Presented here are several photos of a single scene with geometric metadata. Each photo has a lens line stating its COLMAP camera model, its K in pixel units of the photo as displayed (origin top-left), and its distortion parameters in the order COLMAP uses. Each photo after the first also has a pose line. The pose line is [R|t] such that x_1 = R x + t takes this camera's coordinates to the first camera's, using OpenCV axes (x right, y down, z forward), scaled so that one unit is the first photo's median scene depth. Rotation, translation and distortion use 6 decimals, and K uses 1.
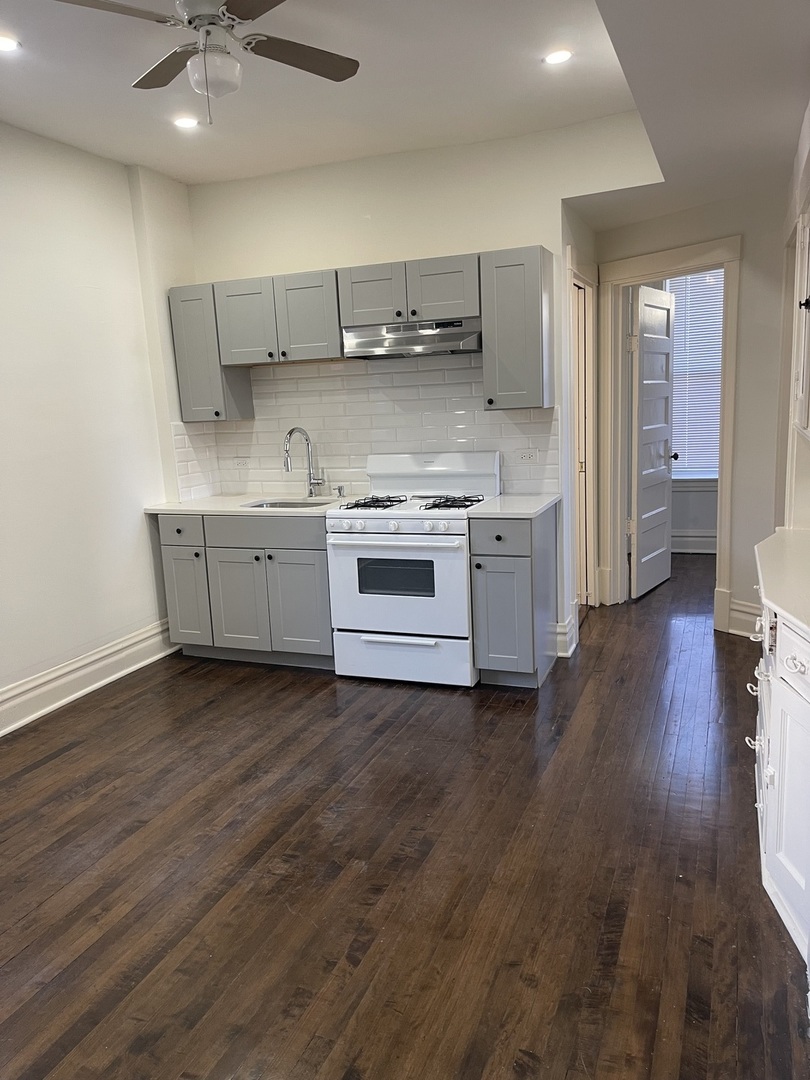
lens RADIAL K [[814.8, 0, 401.9], [0, 814.8, 542.2], [0, 0, 1]] dist [0.046399, -0.035499]
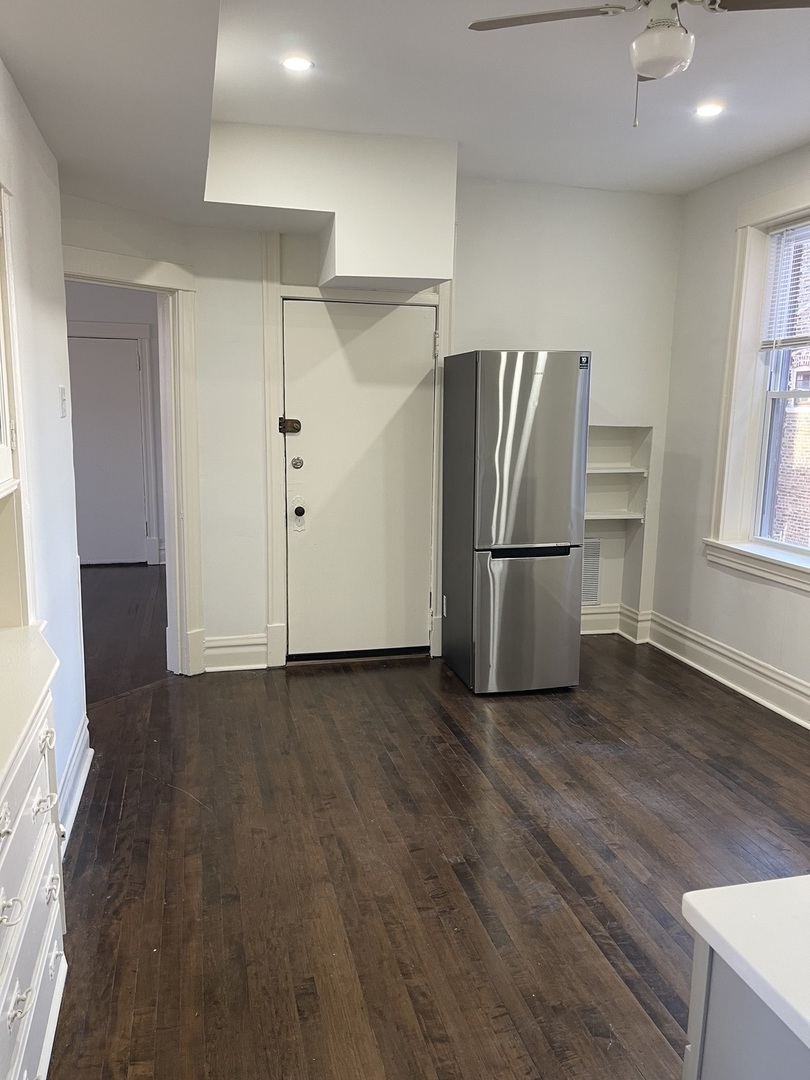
lens RADIAL K [[814.8, 0, 408.2], [0, 814.8, 541.1], [0, 0, 1]] dist [0.046399, -0.035499]
pose [[-0.803135, 0.130512, -0.581326, 0.413431], [-0.087959, 0.939048, 0.332343, -0.252819], [0.589268, 0.318049, -0.742703, 1.200401]]
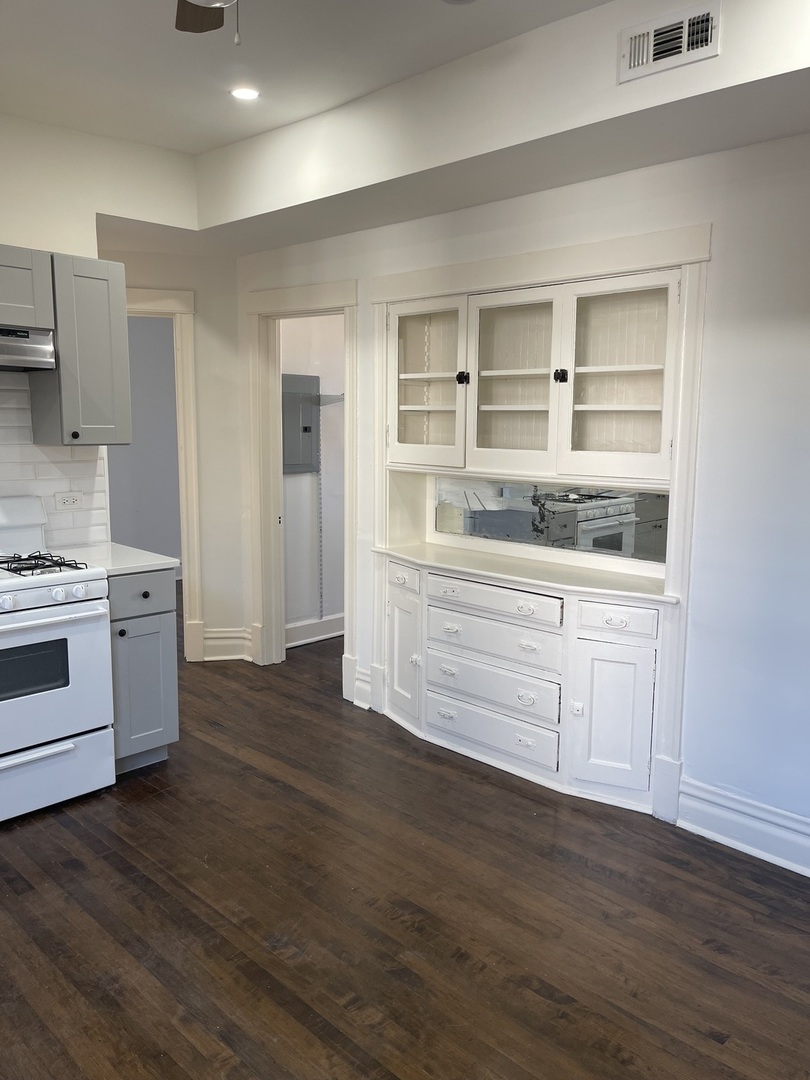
lens RADIAL K [[814.8, 0, 402.1], [0, 814.8, 540.0], [0, 0, 1]] dist [0.046399, -0.035499]
pose [[0.383586, -0.080014, 0.920032, -0.617240], [0.130969, 0.990884, 0.031571, -0.059106], [-0.914171, 0.108386, 0.390569, 0.452246]]
